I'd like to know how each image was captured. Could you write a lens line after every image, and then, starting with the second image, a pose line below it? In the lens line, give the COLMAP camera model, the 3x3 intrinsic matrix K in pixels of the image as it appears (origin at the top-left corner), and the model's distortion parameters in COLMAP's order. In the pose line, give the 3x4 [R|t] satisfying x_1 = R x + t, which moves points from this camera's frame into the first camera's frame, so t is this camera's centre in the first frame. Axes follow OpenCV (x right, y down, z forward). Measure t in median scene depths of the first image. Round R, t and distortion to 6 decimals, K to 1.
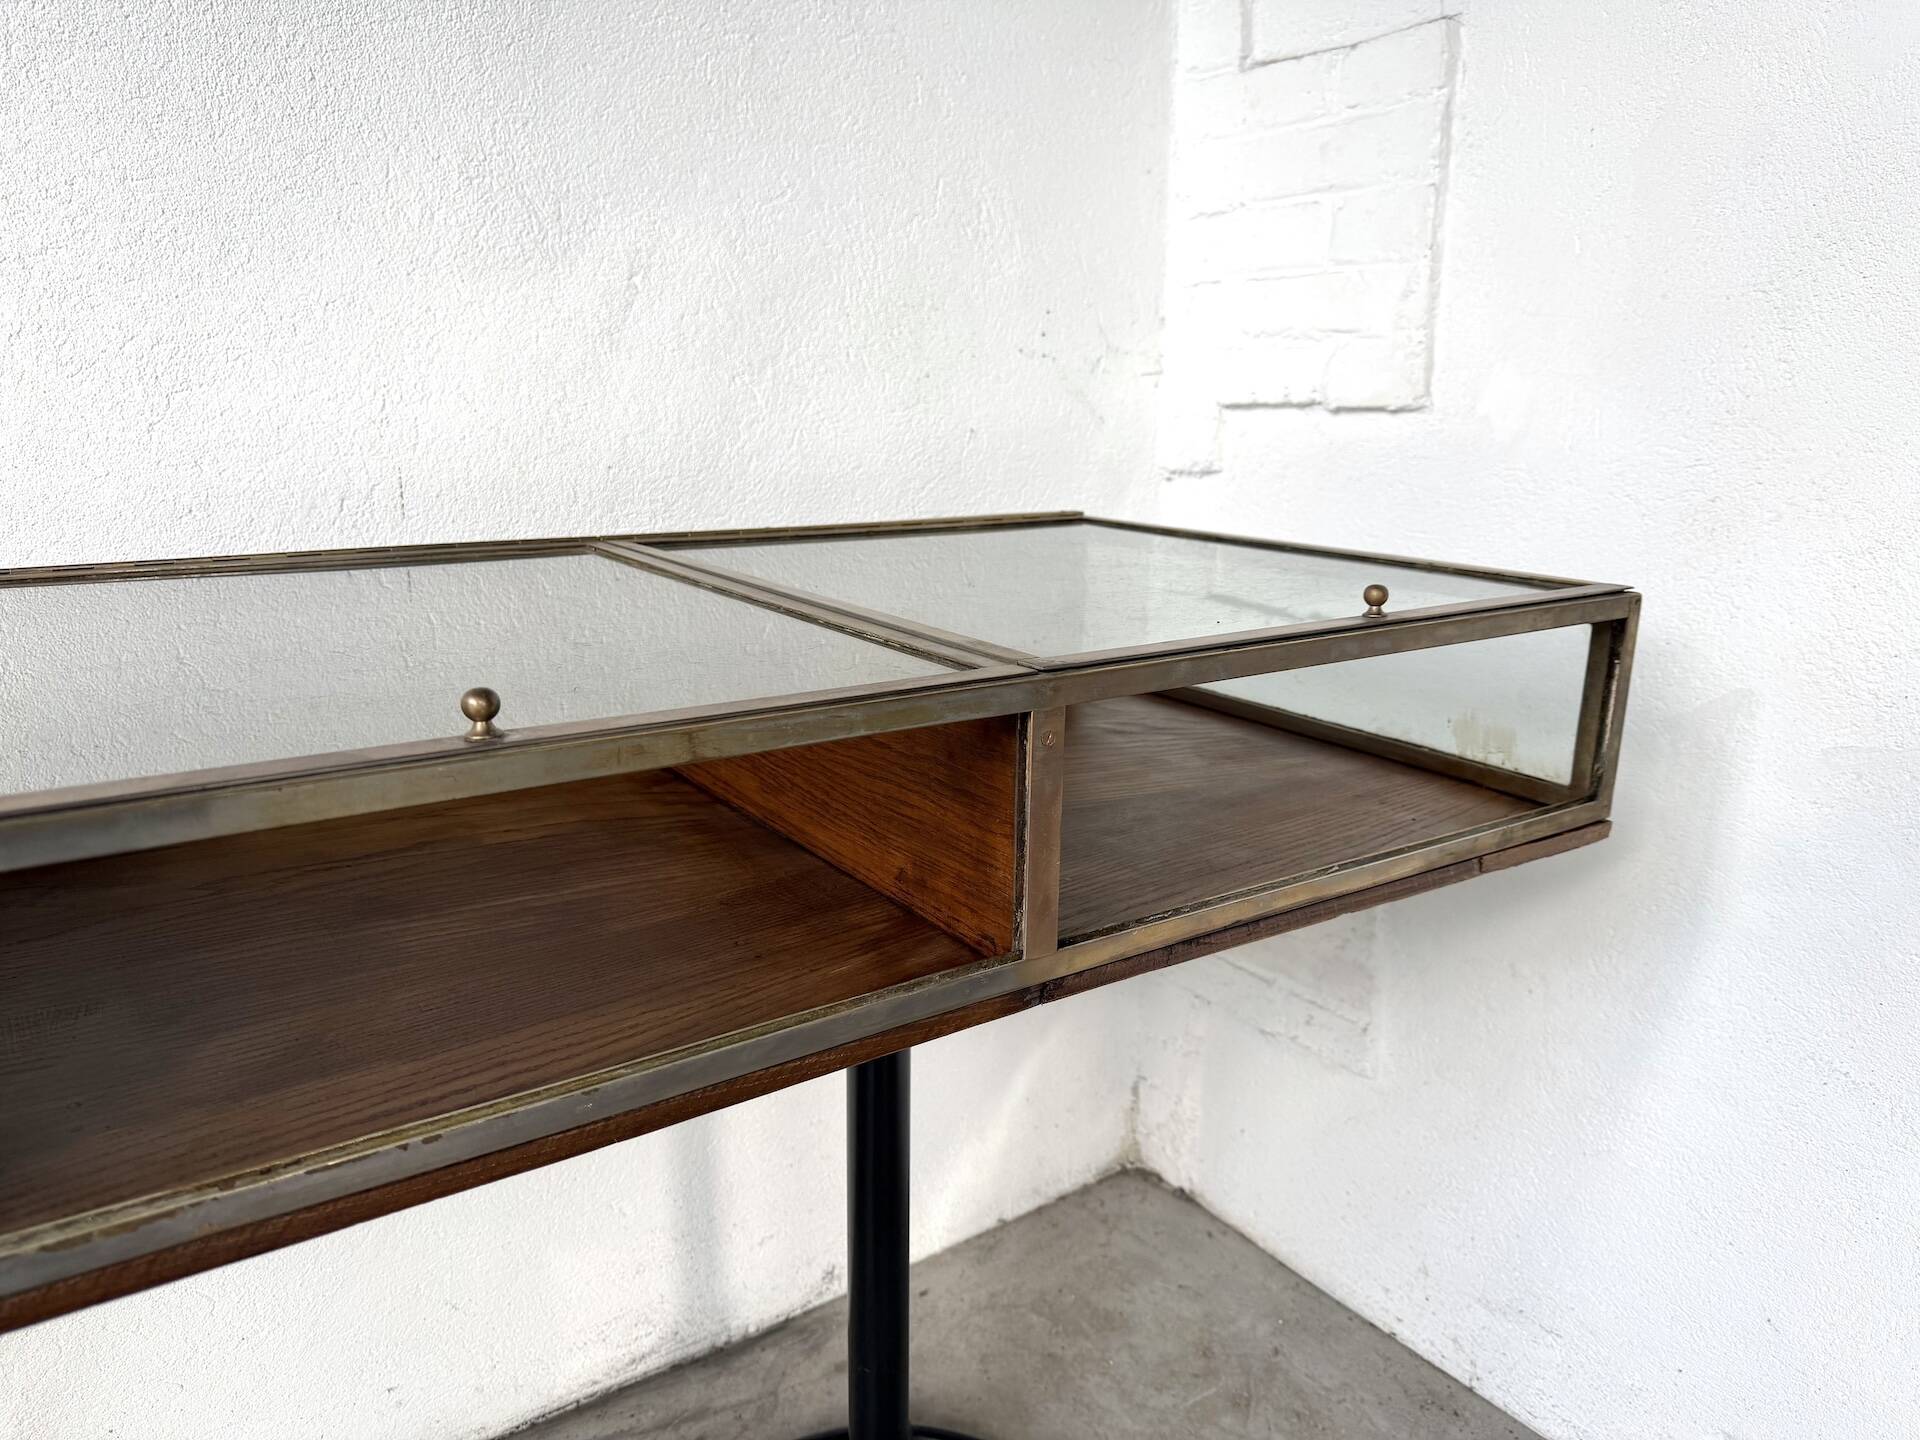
lens RADIAL K [[1369.5, 0, 972.2], [0, 1369.5, 732.3], [0, 0, 1]] dist [0.030085, -0.040515]
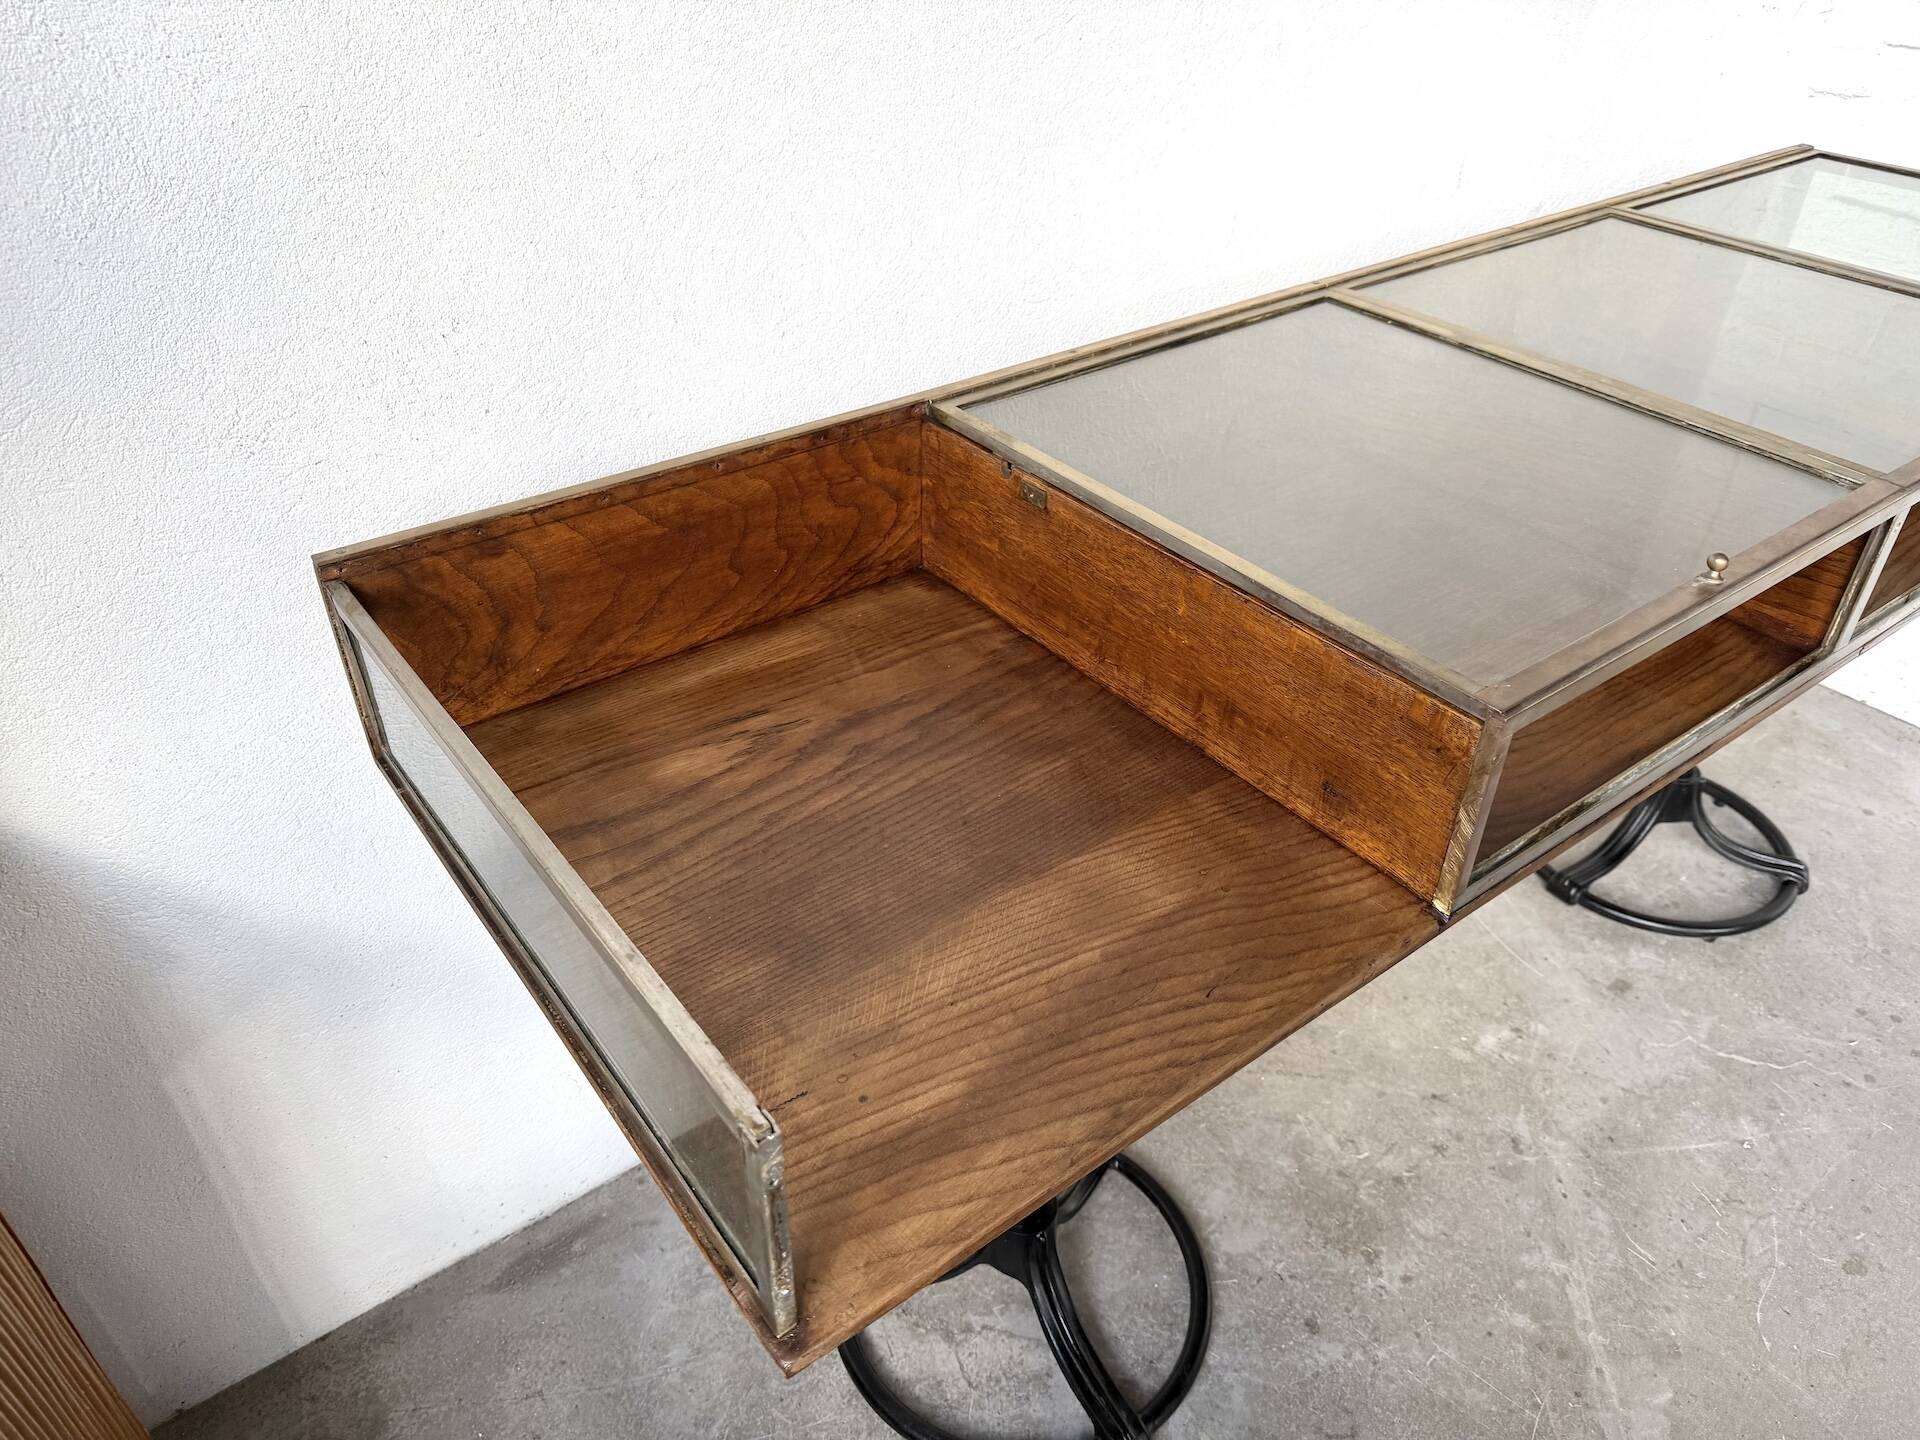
lens RADIAL K [[1369.5, 0, 970.9], [0, 1369.5, 725.9], [0, 0, 1]] dist [0.030085, -0.040515]
pose [[0.999385, -0.026875, 0.022531, -0.862395], [0.016855, 0.931463, 0.363445, -0.143559], [-0.030754, -0.362841, 0.931343, -0.507408]]
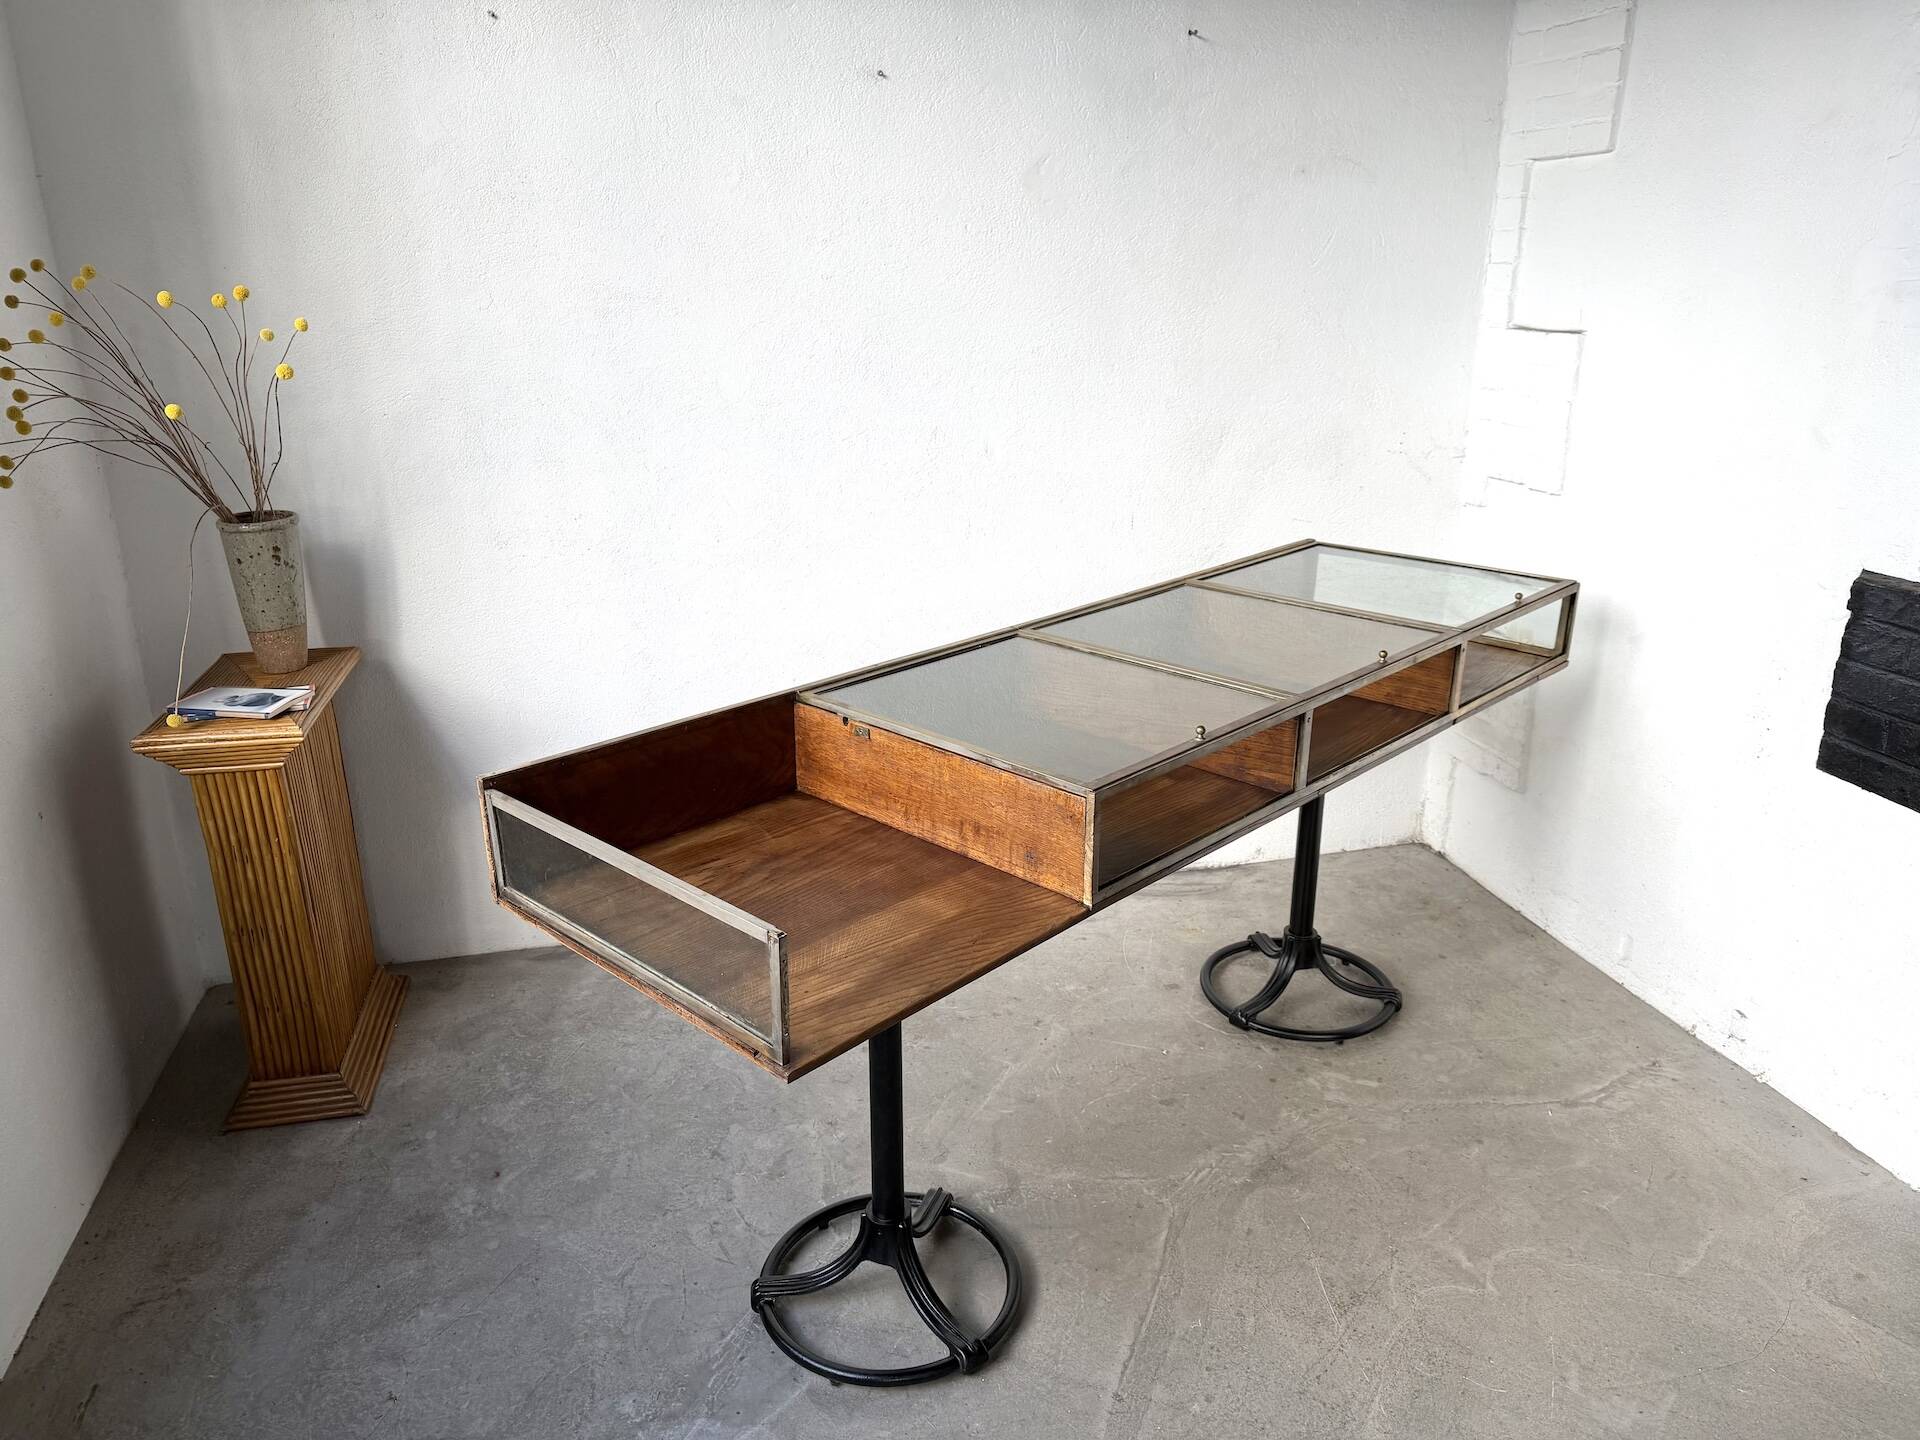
lens RADIAL K [[1369.5, 0, 956.5], [0, 1369.5, 727.0], [0, 0, 1]] dist [0.030085, -0.040515]
pose [[0.930929, 0.110246, -0.348162, 0.233994], [-0.077329, 0.991235, 0.107111, -0.020038], [0.356919, -0.072790, 0.931295, -1.536089]]
